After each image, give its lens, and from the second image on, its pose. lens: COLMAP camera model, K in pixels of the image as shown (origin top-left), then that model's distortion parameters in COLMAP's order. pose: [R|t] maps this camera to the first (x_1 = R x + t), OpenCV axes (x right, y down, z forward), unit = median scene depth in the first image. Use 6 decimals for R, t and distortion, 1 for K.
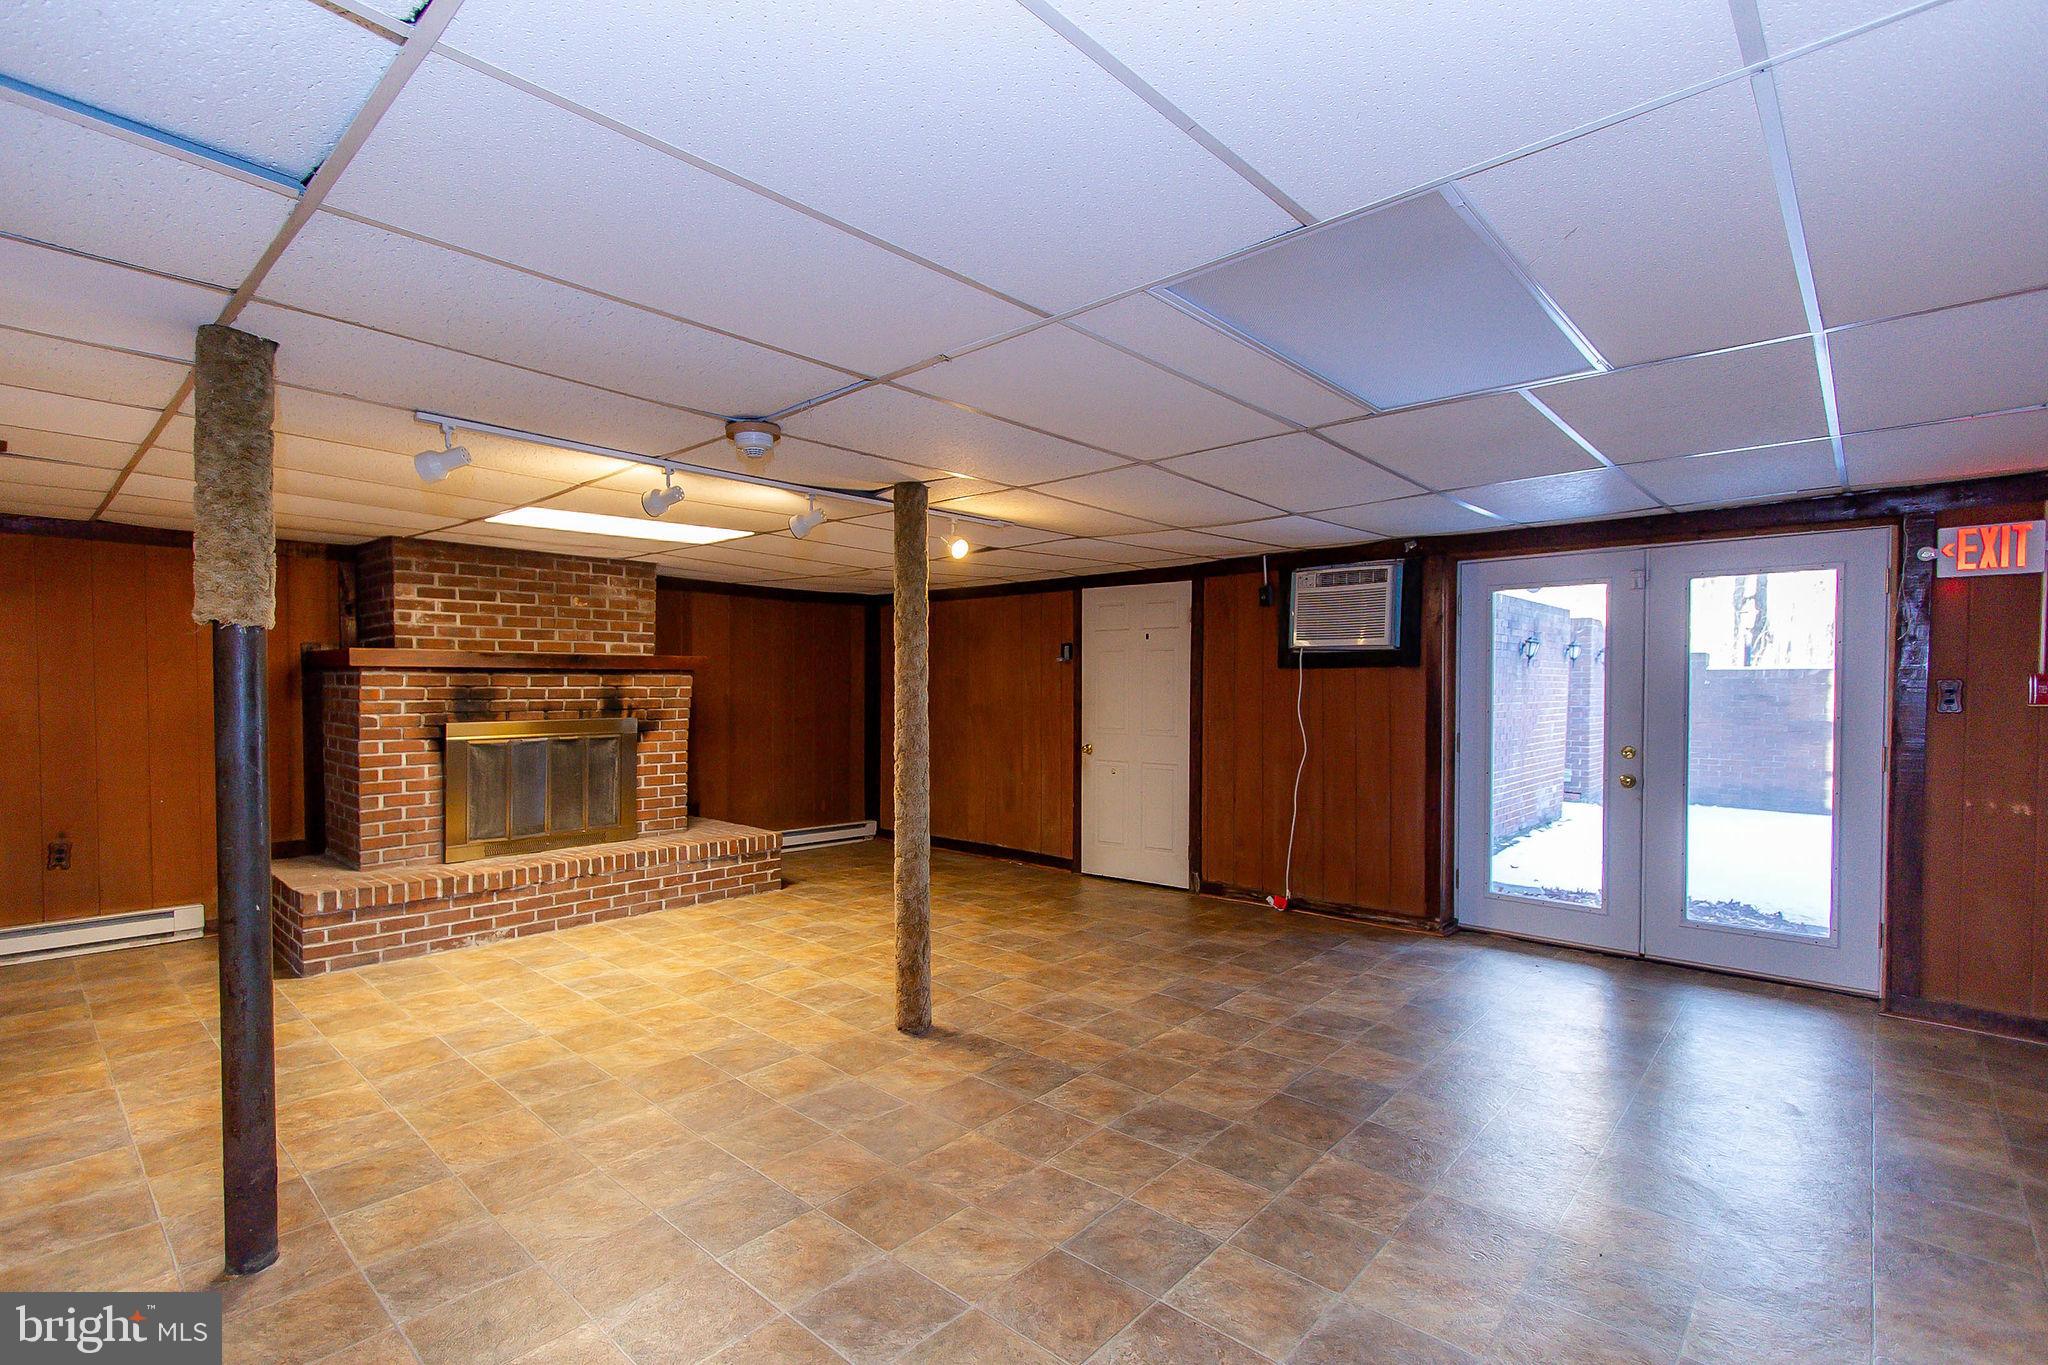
lens RADIAL K [[925.2, 0, 1079.8], [0, 925.2, 702.6], [0, 0, 1]] dist [-0.000812, 0.000931]
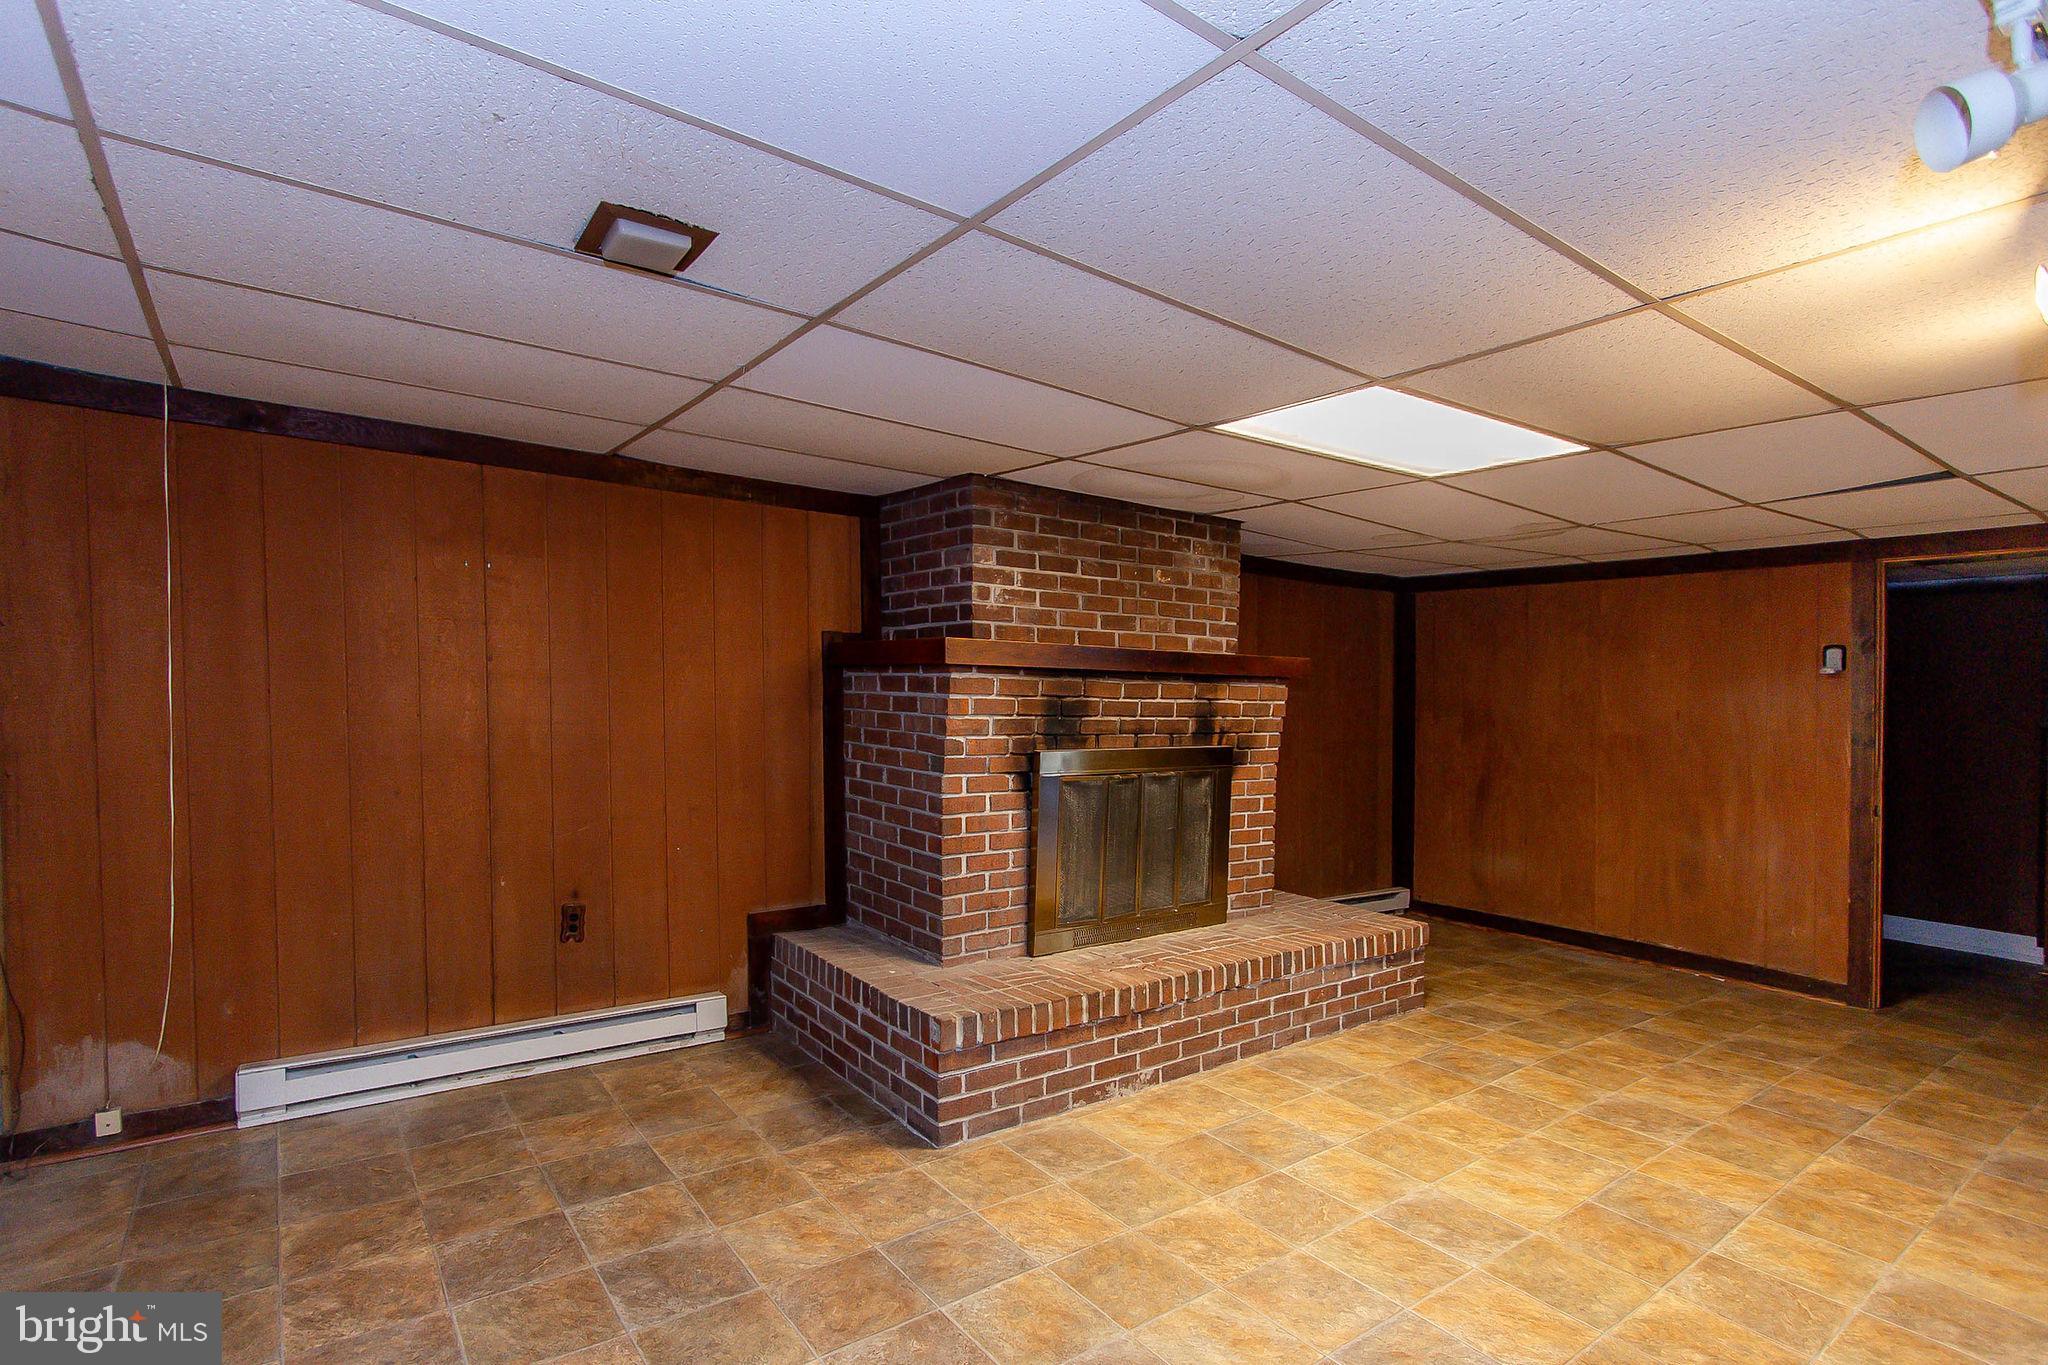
lens RADIAL K [[996.0, 0, 1059.0], [0, 996.0, 736.7], [0, 0, 1]] dist [0.018096, 0.000226]
pose [[0.979556, 0.030387, -0.198864, -0.516643], [-0.025463, 0.999304, 0.027271, -0.008107], [0.199554, -0.021650, 0.979648, 0.282212]]
